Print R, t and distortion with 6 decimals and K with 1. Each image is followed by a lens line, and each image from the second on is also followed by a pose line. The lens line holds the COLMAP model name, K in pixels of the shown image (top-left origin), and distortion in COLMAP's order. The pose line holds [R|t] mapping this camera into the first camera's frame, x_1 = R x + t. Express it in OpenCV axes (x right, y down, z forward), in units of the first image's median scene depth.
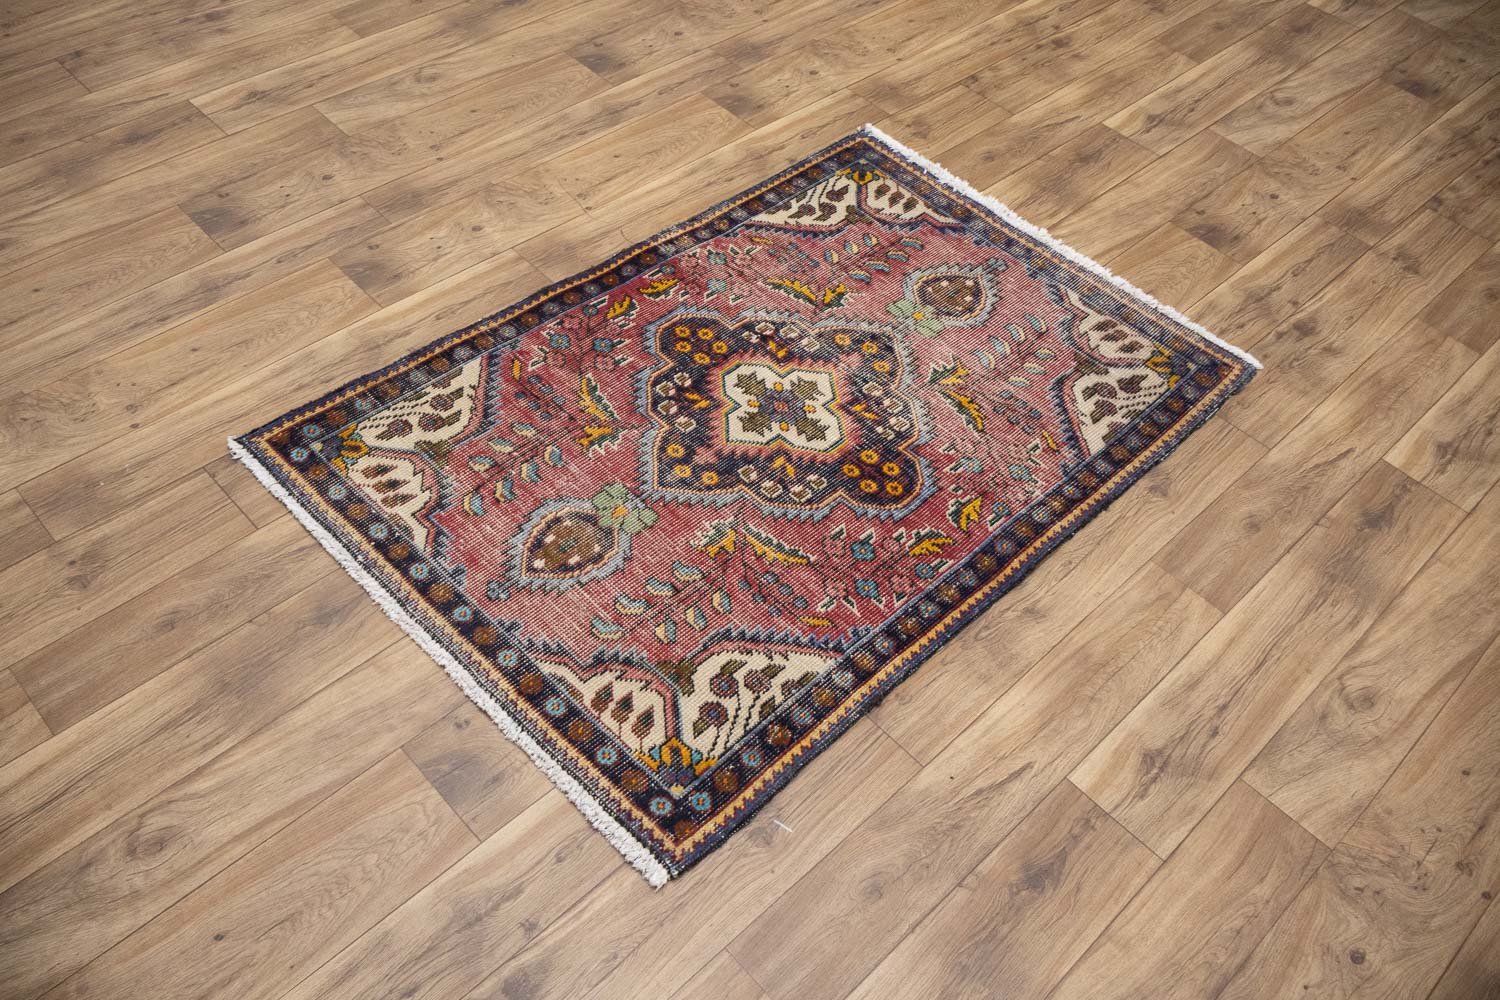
lens RADIAL K [[1242.4, 0, 739.9], [0, 1242.4, 497.0], [0, 0, 1]] dist [0.000559, 0.003029]
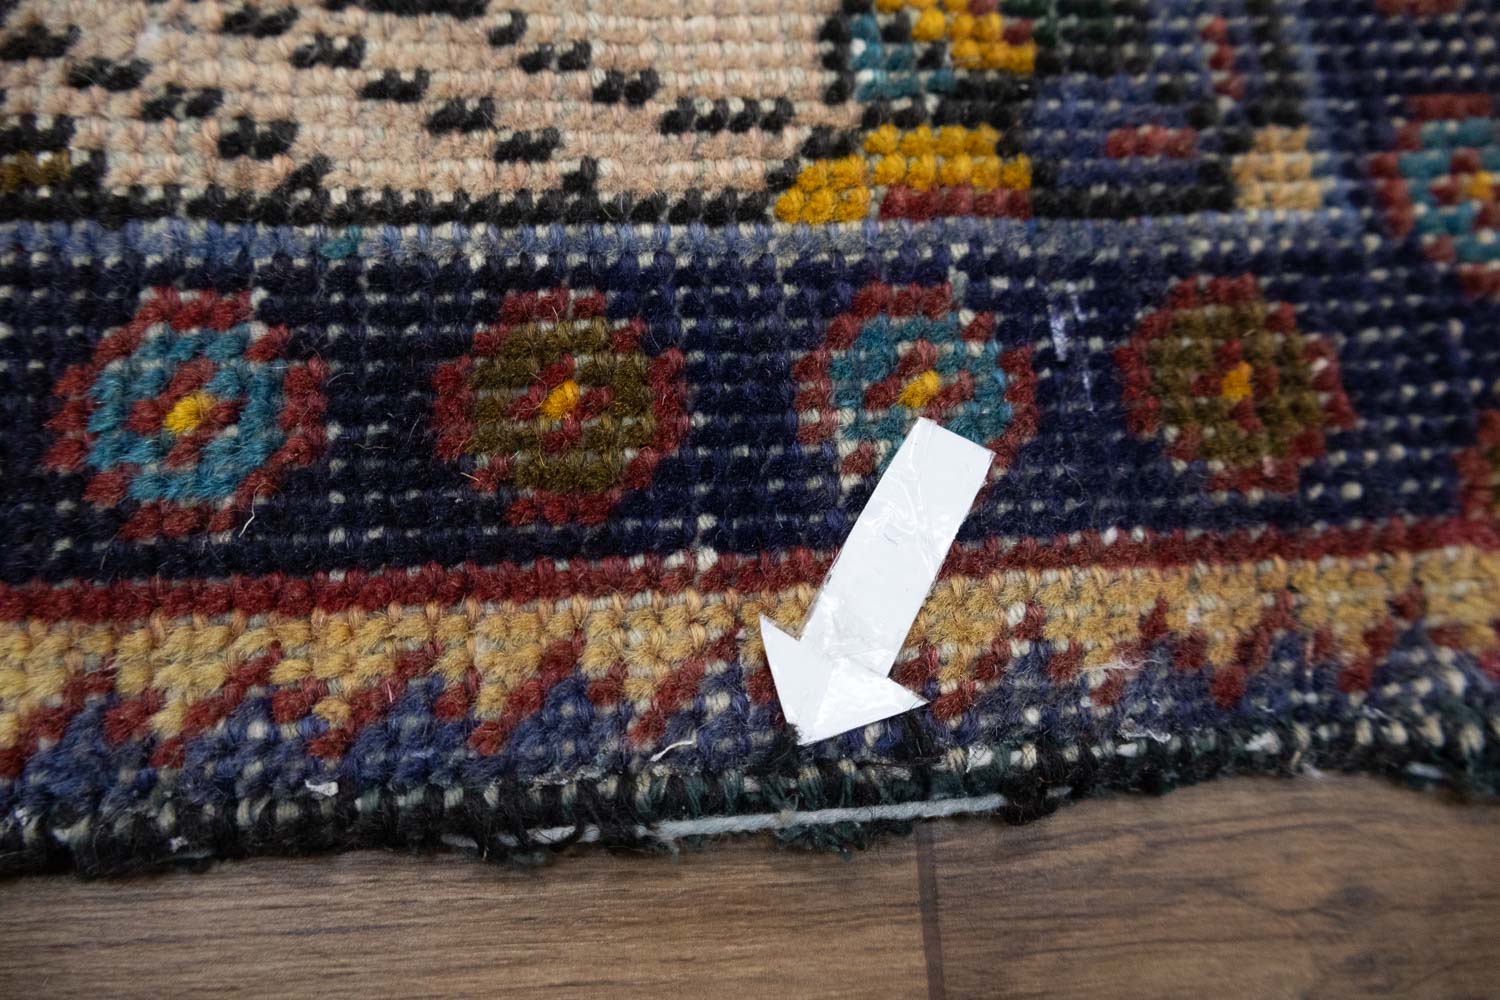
lens RADIAL K [[1242.4, 0, 742.1], [0, 1242.4, 492.0], [0, 0, 1]] dist [0.000559, 0.003029]
pose [[0.752345, 0.632312, -0.184820, 0.399539], [-0.534563, 0.749936, 0.389664, -0.112774], [0.384993, -0.194363, 0.902221, 0.991627]]
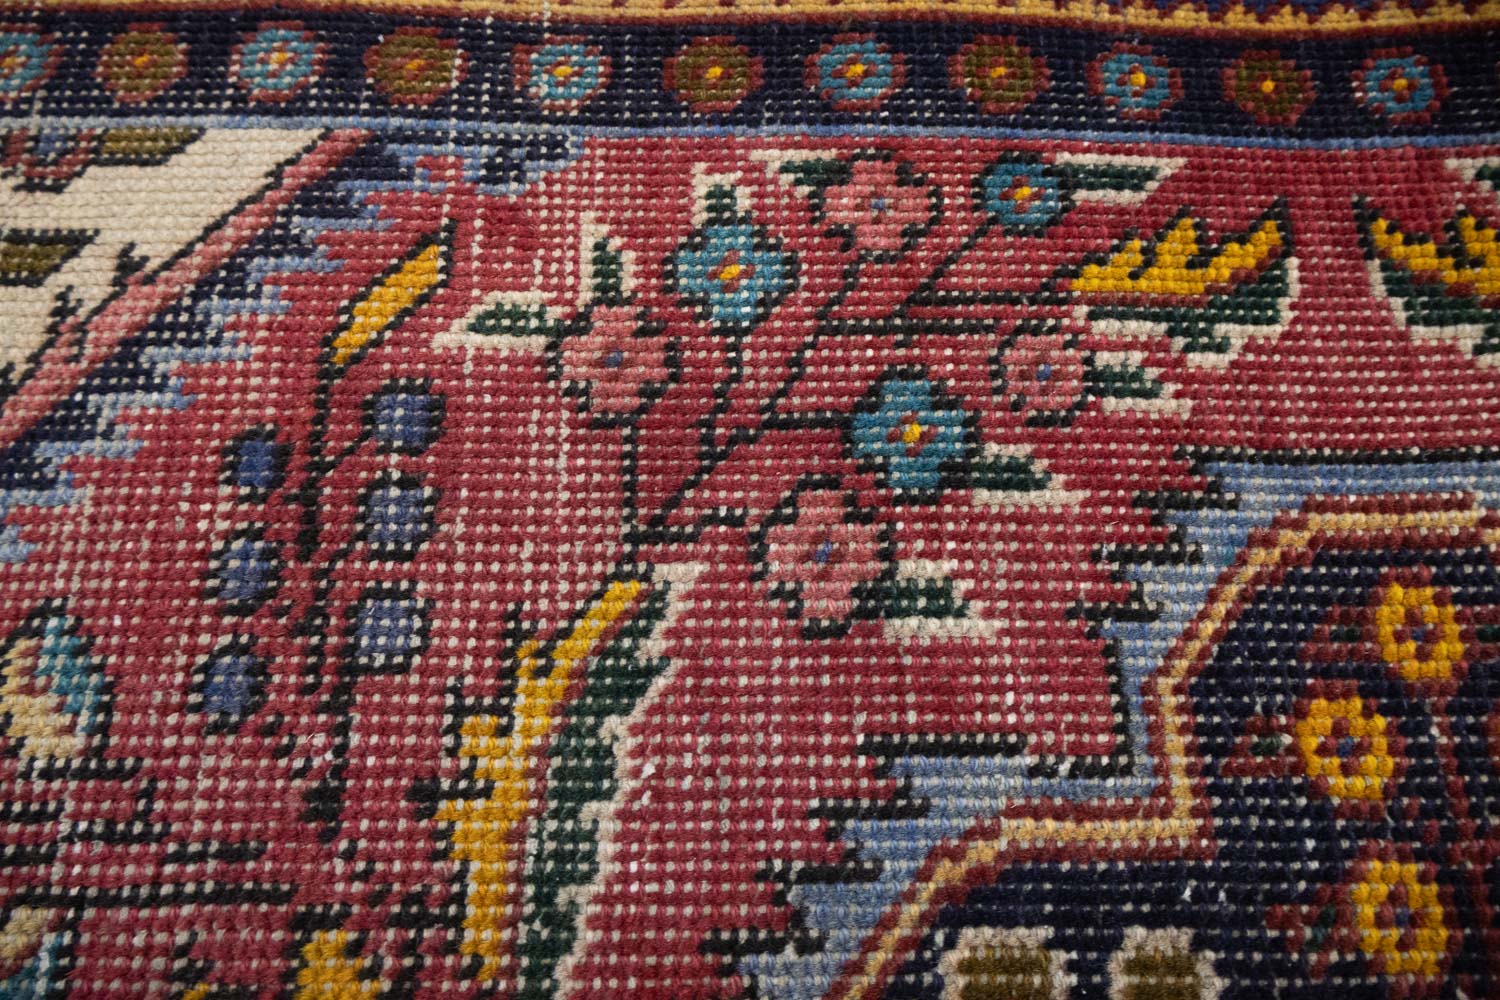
lens RADIAL K [[1242.4, 0, 749.5], [0, 1242.4, 508.4], [0, 0, 1]] dist [0.000559, 0.003029]
pose [[0.725829, 0.601675, -0.333405, -0.068583], [-0.491773, 0.792780, 0.360082, -0.170951], [0.480969, -0.097398, 0.871311, 0.888150]]
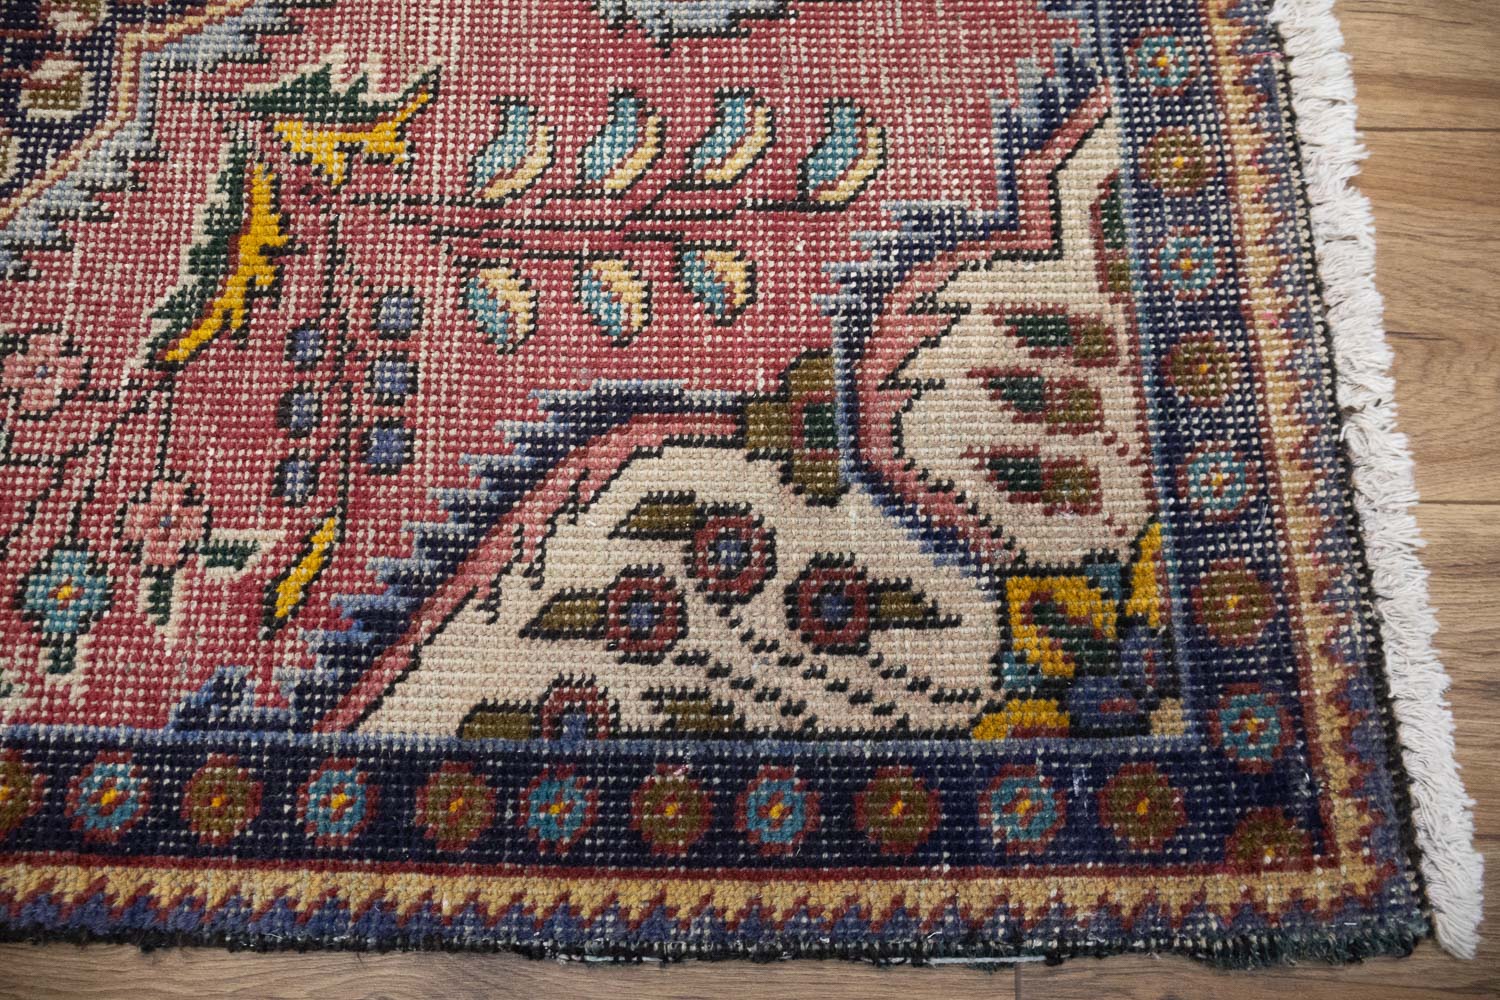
lens RADIAL K [[1242.4, 0, 740.8], [0, 1242.4, 495.5], [0, 0, 1]] dist [0.000559, 0.003029]
pose [[0.702300, 0.656041, -0.276378, 0.377216], [-0.493579, 0.728506, 0.475036, -0.221902], [0.512986, -0.197204, 0.835438, 0.858189]]
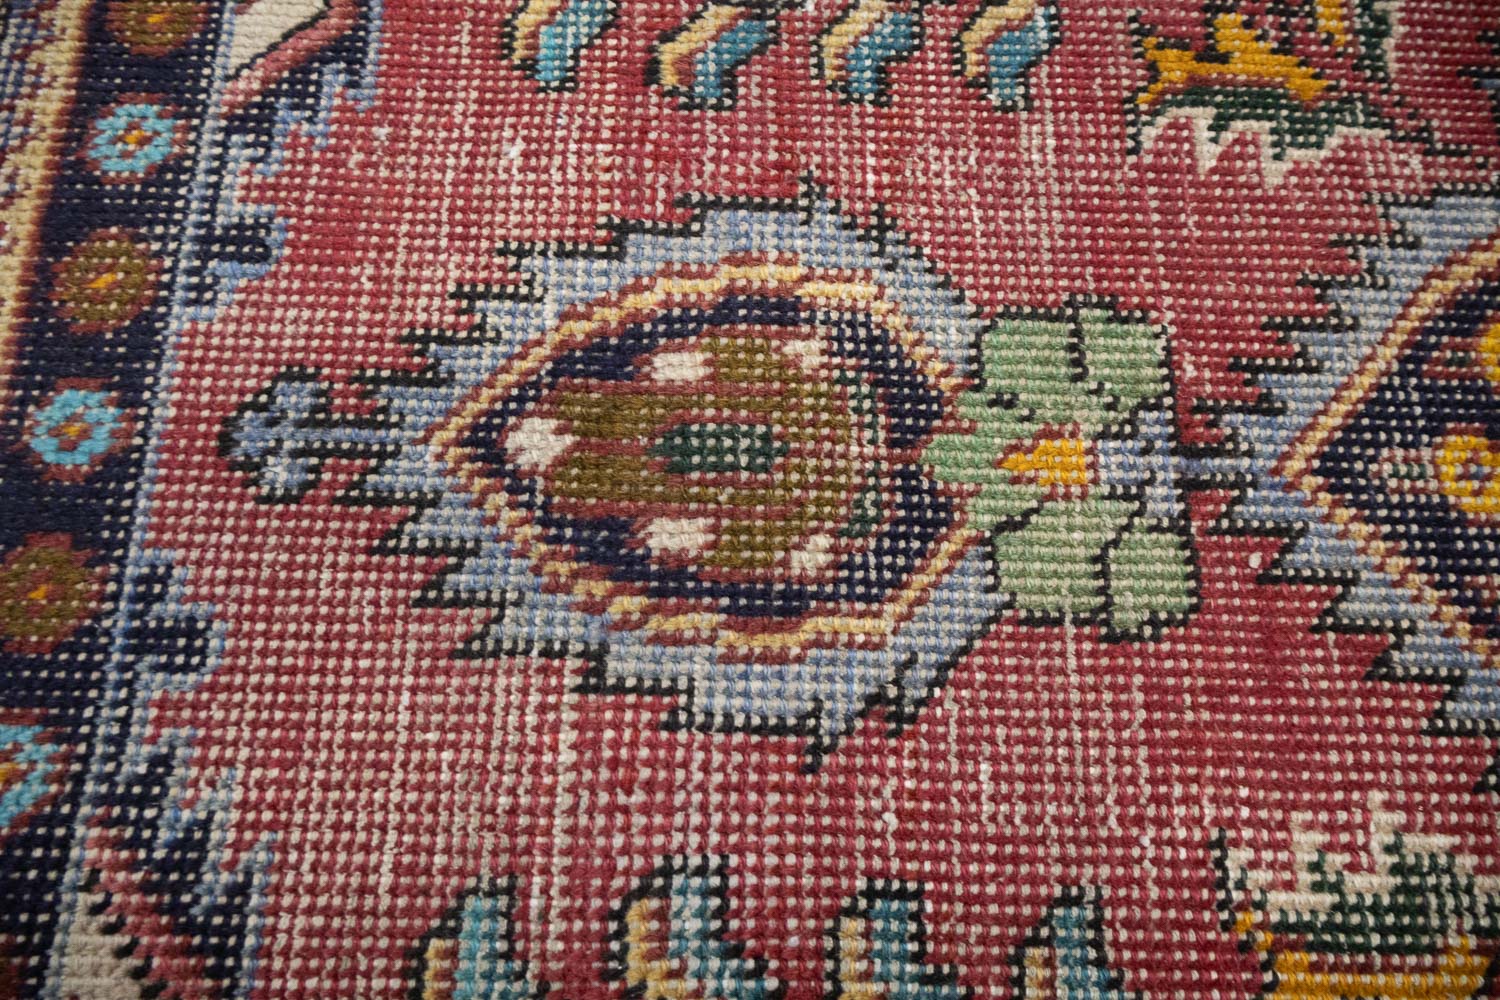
lens RADIAL K [[1242.4, 0, 753.5], [0, 1242.4, 505.0], [0, 0, 1]] dist [0.000559, 0.003029]
pose [[0.703493, 0.647641, -0.292675, -0.063312], [-0.525724, 0.751328, 0.398900, -0.034286], [0.478239, -0.126757, 0.869034, 0.751270]]
